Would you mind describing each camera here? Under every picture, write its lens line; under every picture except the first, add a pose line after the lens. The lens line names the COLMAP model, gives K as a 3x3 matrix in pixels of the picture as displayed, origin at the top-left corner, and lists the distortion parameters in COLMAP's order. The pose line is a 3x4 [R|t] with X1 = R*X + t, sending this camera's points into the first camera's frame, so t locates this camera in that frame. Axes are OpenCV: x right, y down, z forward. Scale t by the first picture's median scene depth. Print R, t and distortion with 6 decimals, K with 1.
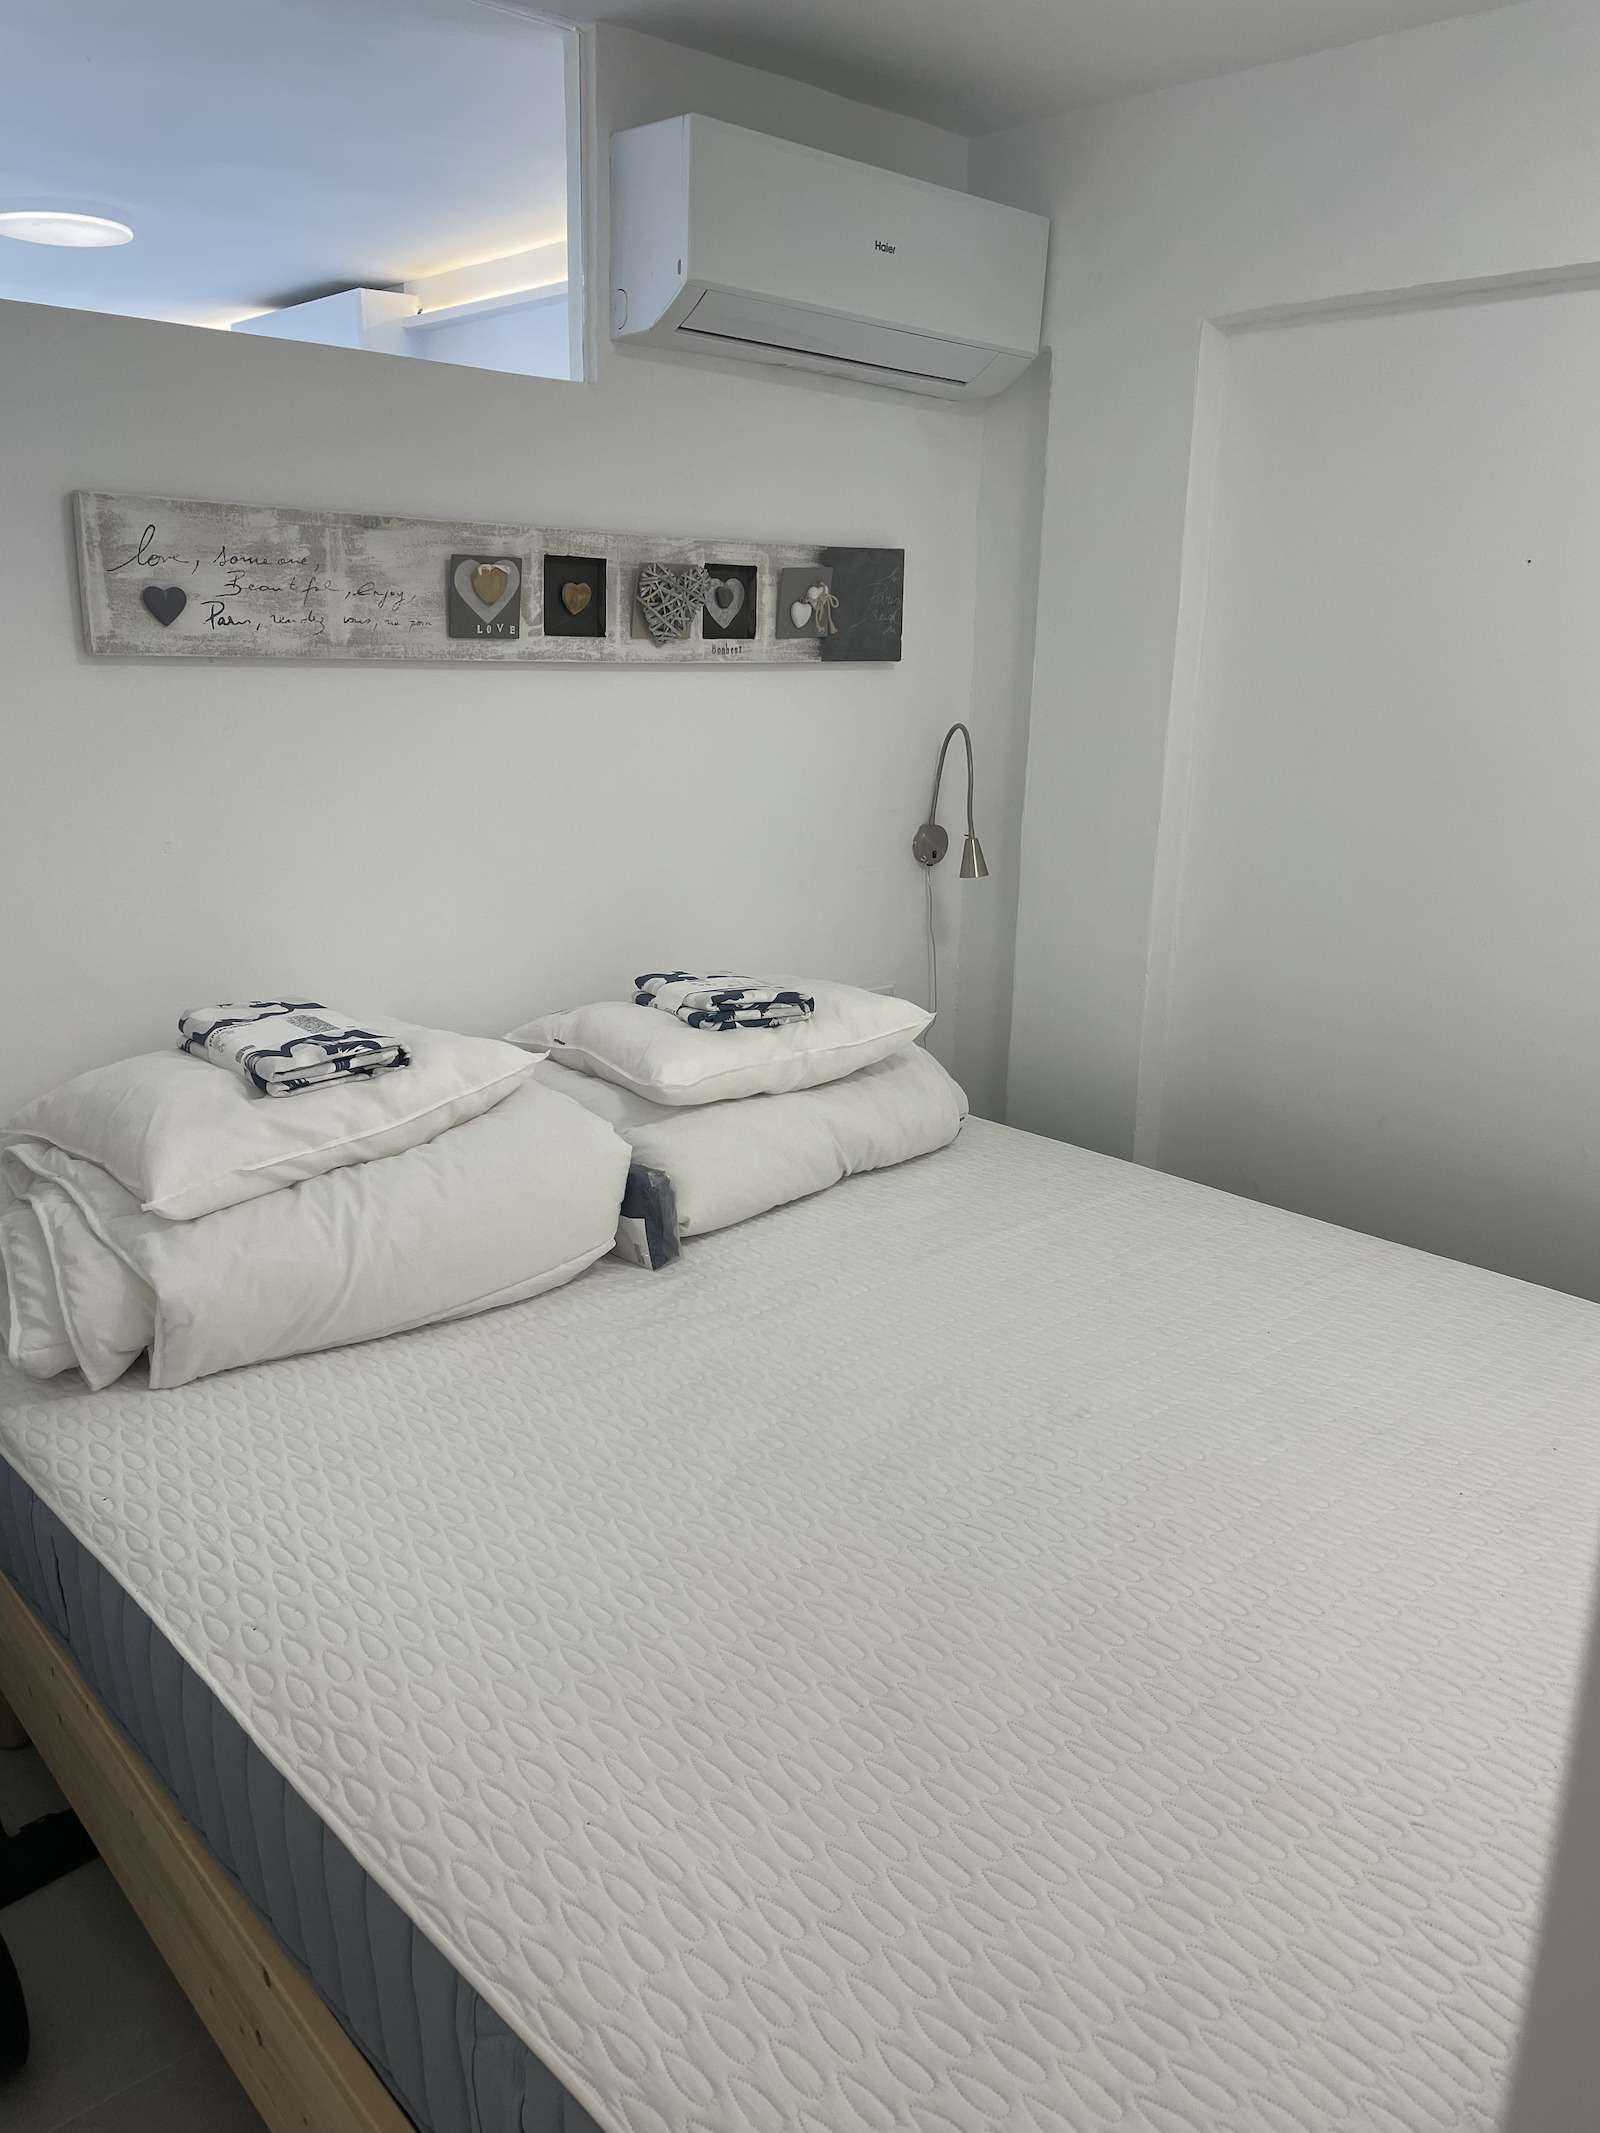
lens RADIAL K [[1618.9, 0, 804.9], [0, 1618.9, 1063.0], [0, 0, 1]] dist [0.082822, -0.079152]
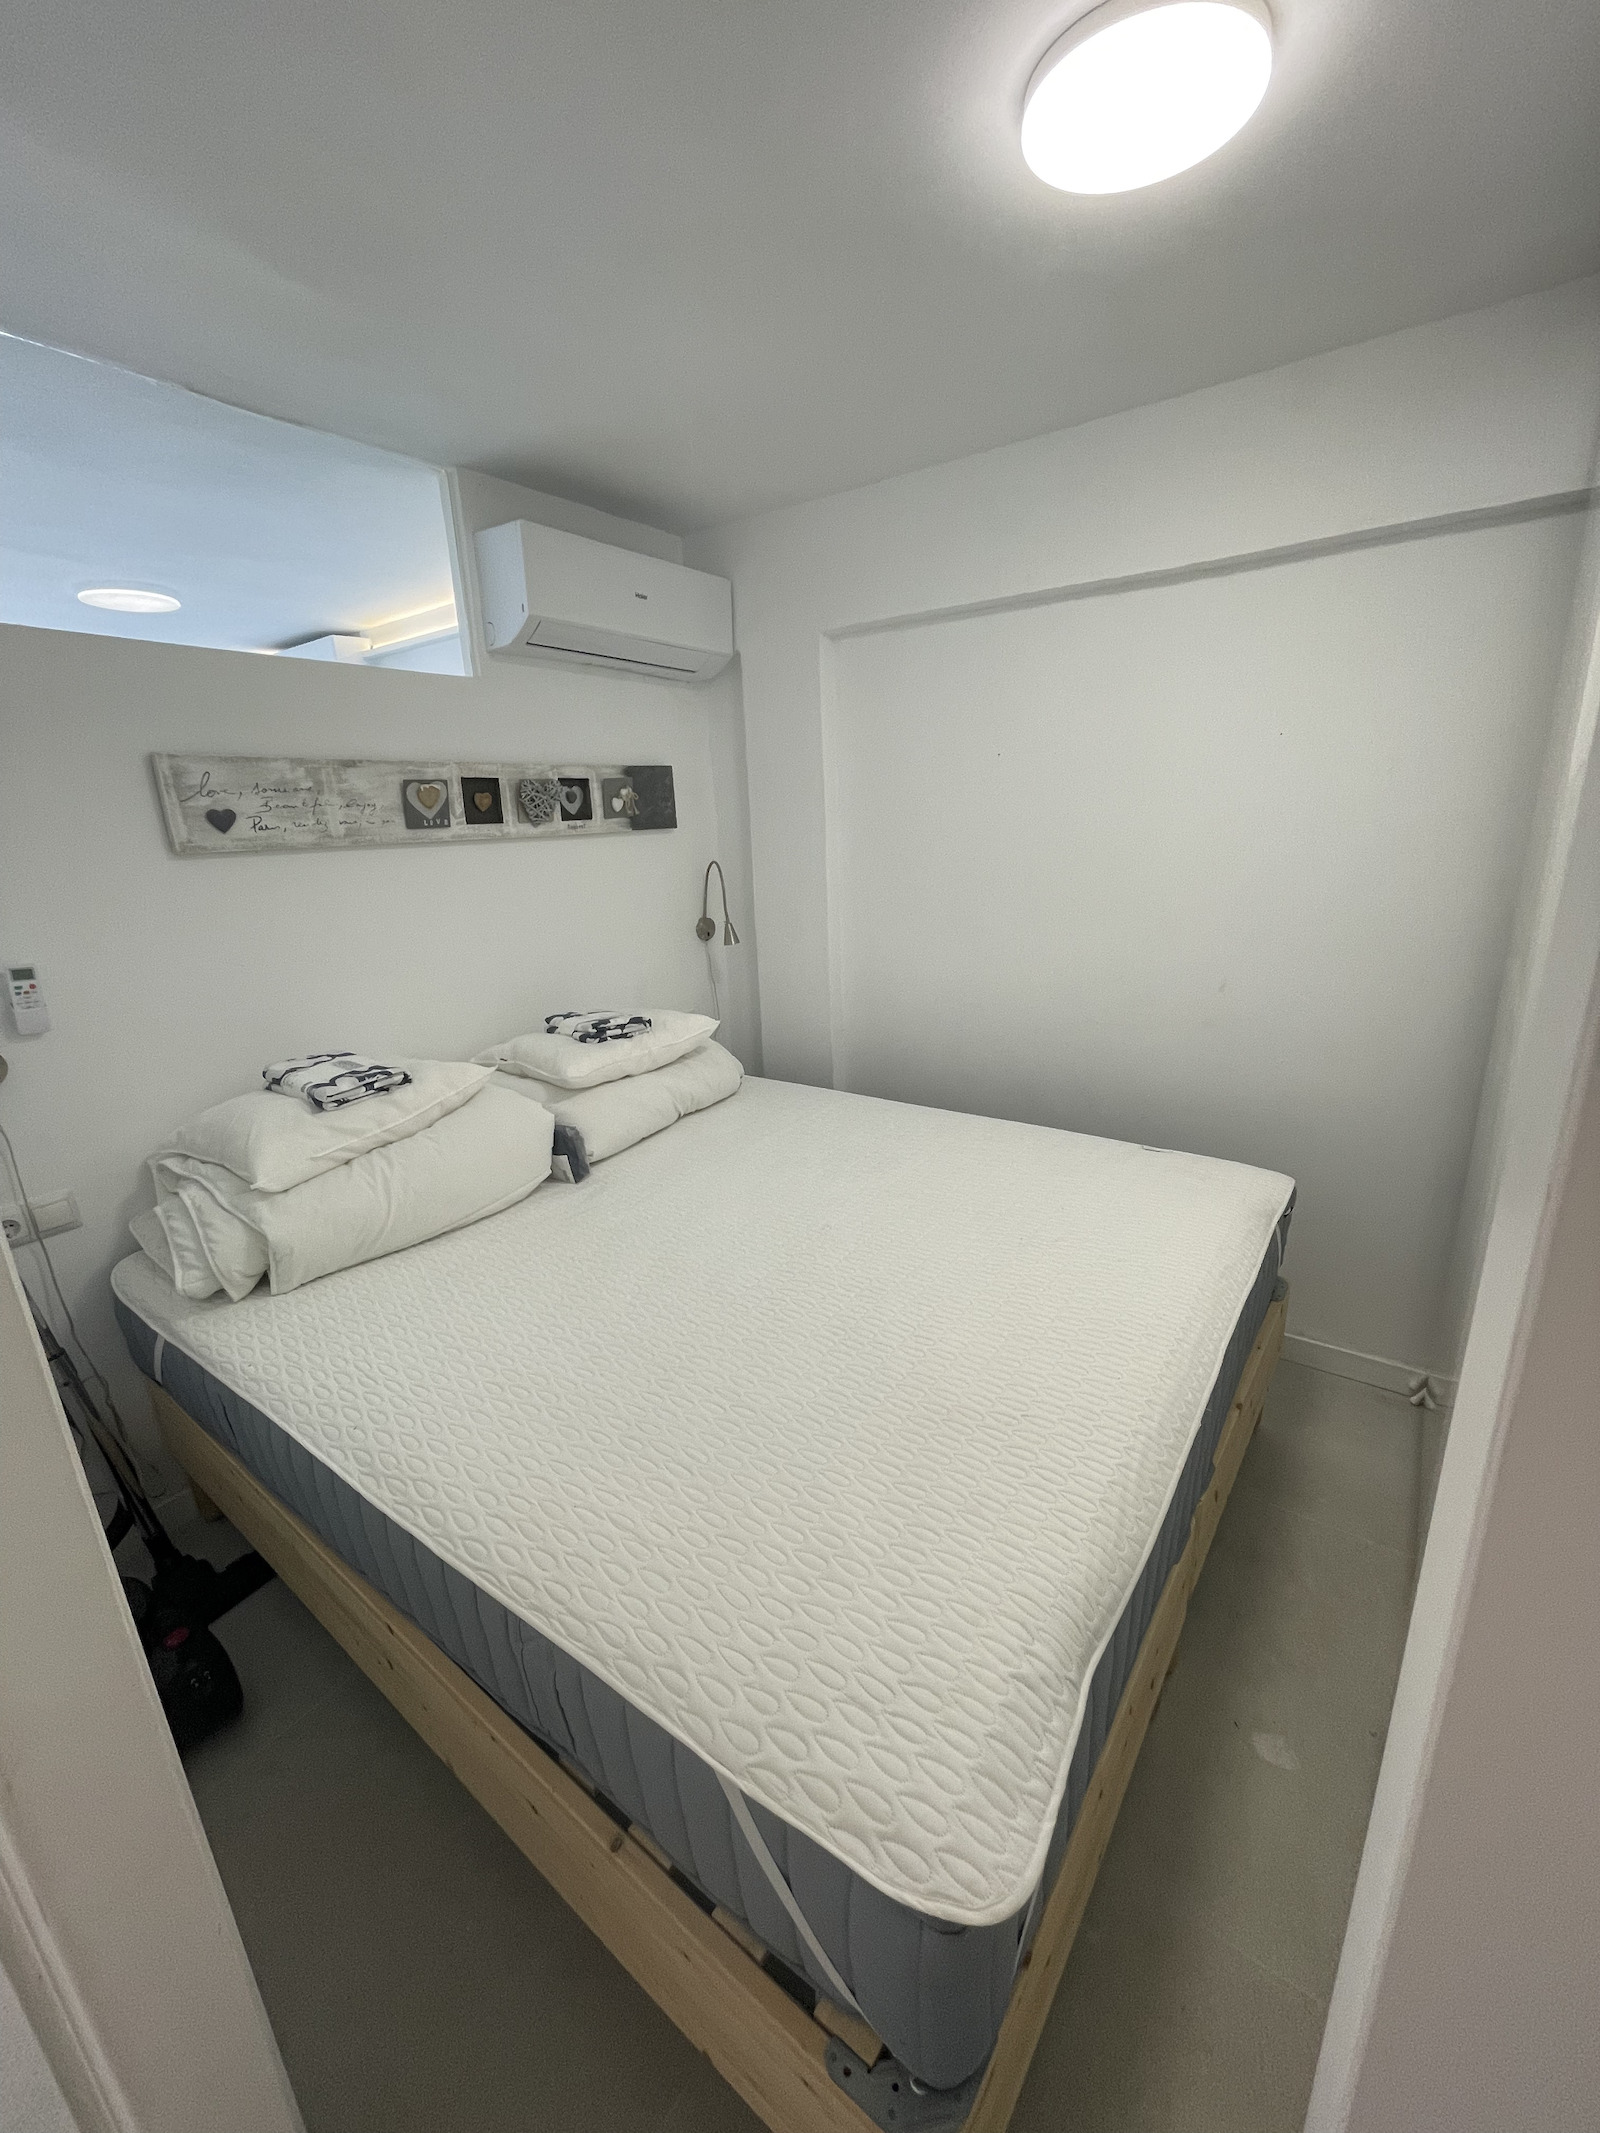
lens RADIAL K [[867.5, 0, 809.0], [0, 867.5, 1073.4], [0, 0, 1]] dist [-0.004074, 0.001892]
pose [[0.977114, -0.115148, 0.178857, -0.001466], [0.110717, 0.993250, 0.034598, 0.005684], [-0.181633, -0.014004, 0.983267, 0.040804]]
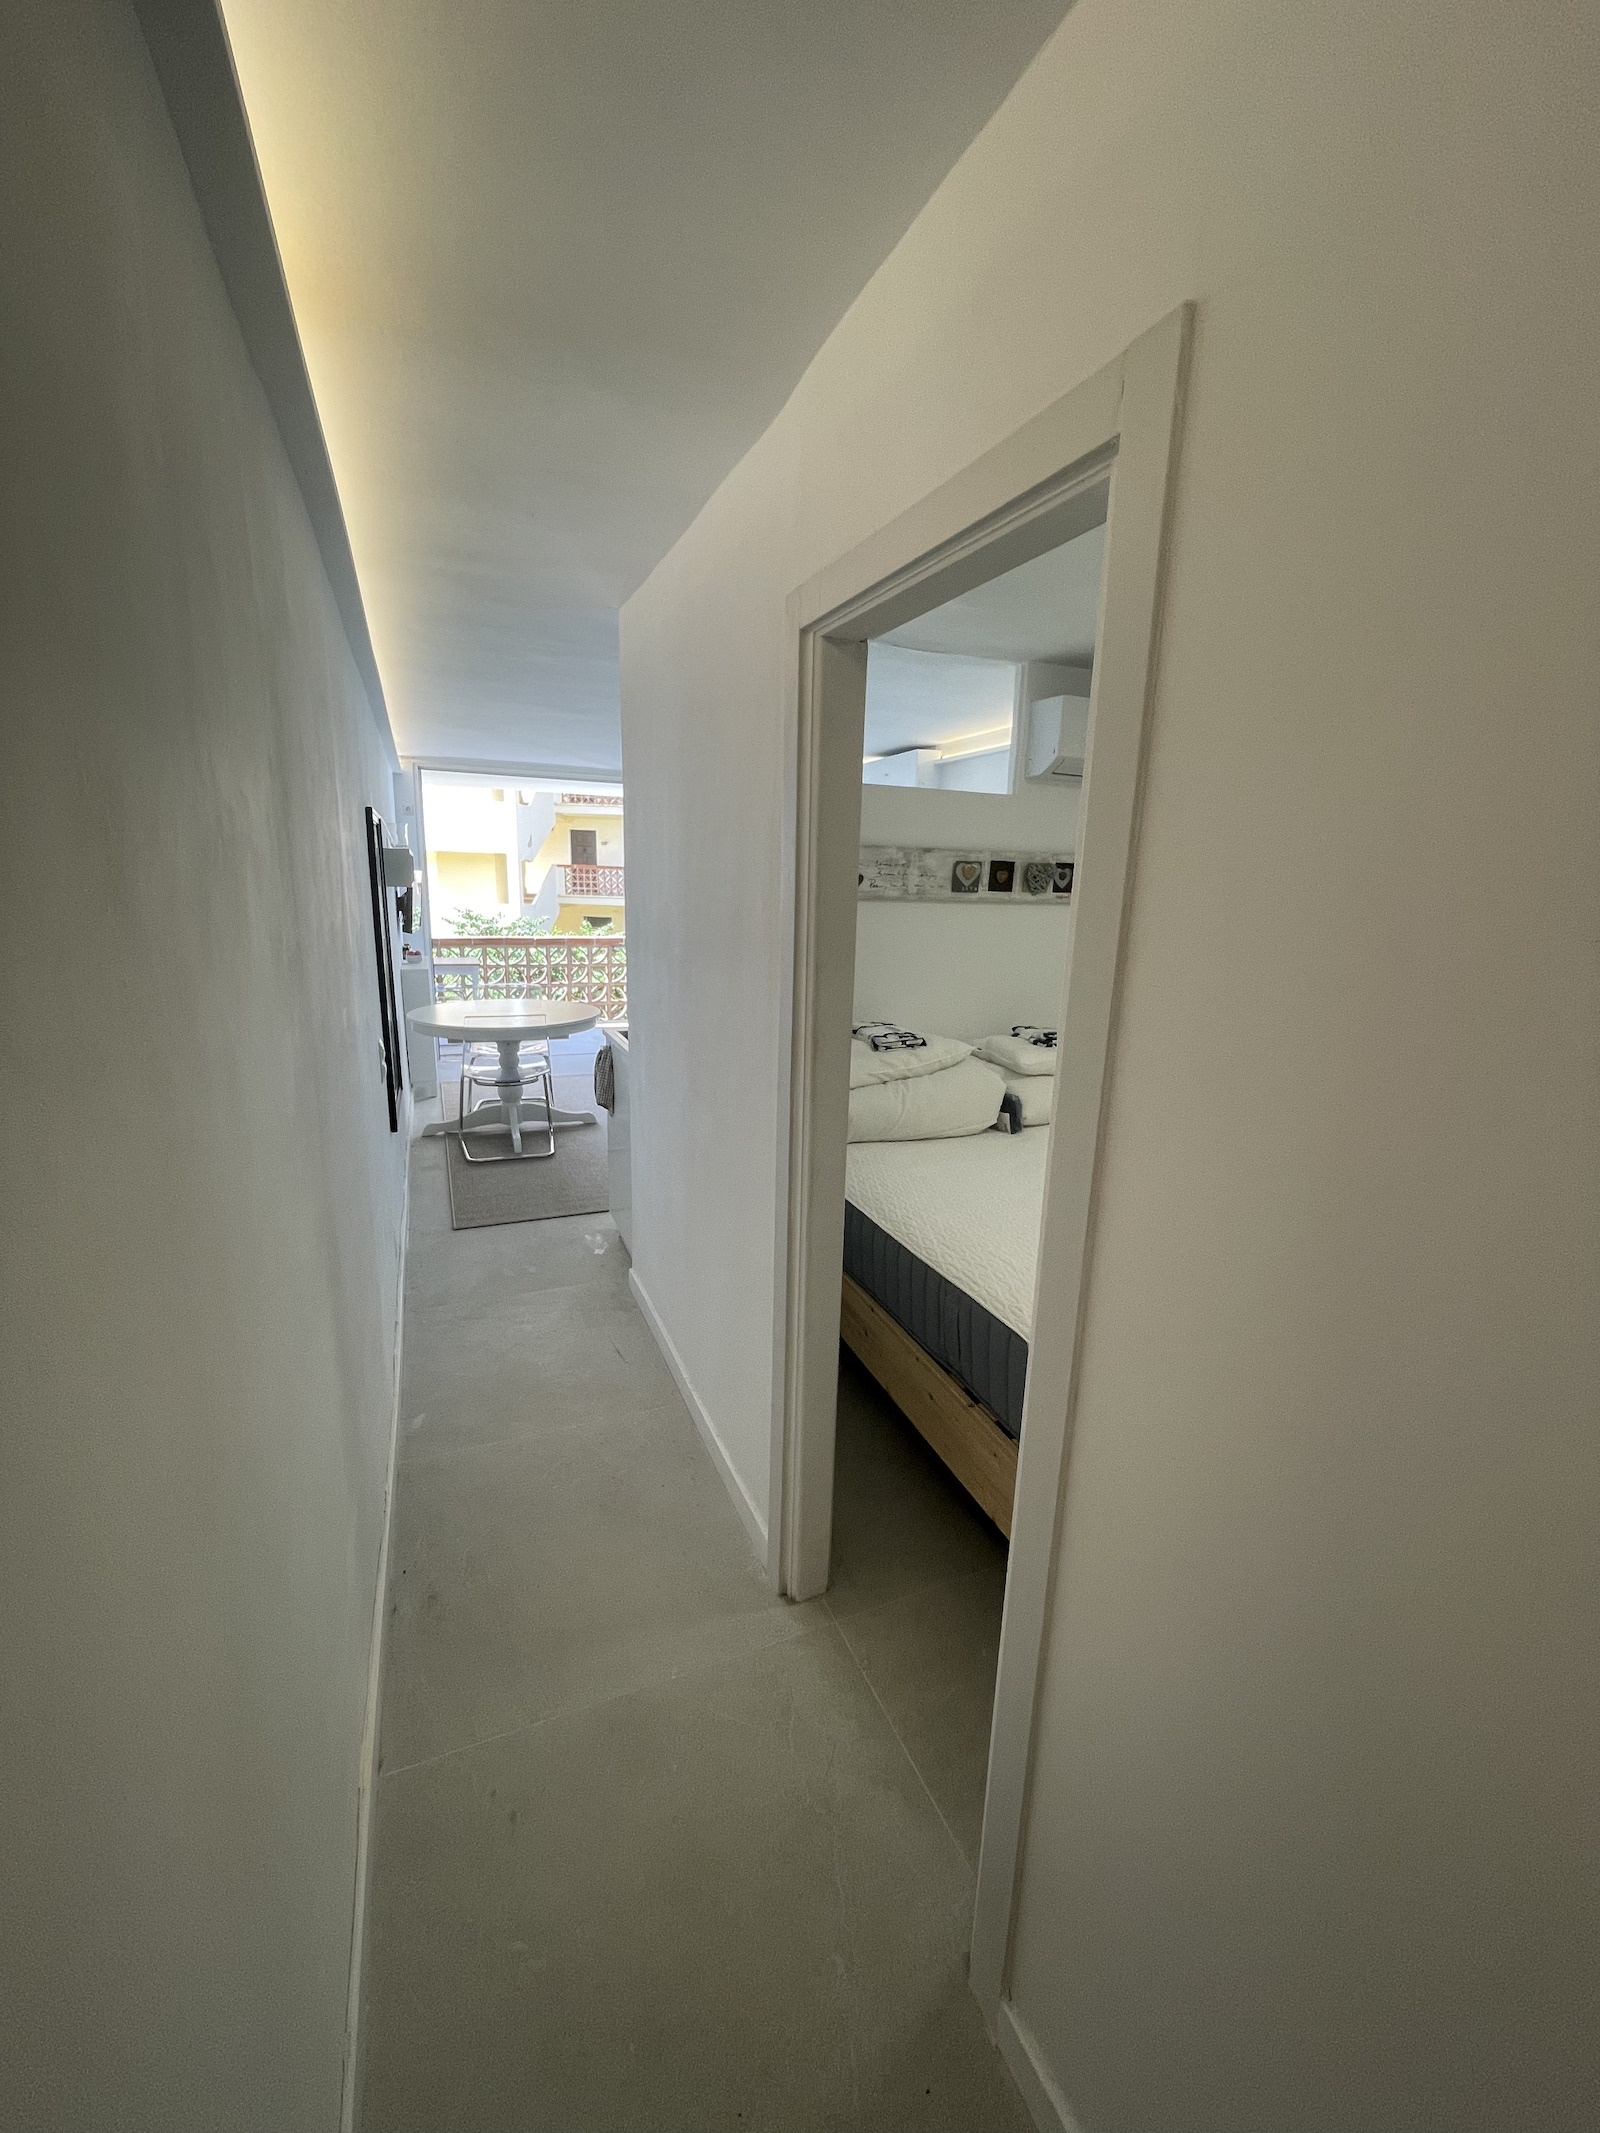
lens RADIAL K [[867.5, 0, 804.6], [0, 867.5, 1080.7], [0, 0, 1]] dist [-0.004074, 0.001892]
pose [[0.943146, 0.076695, -0.323408, 0.034801], [-0.090982, 0.995422, -0.029267, 0.108889], [0.319683, 0.057027, 0.945807, -0.394700]]
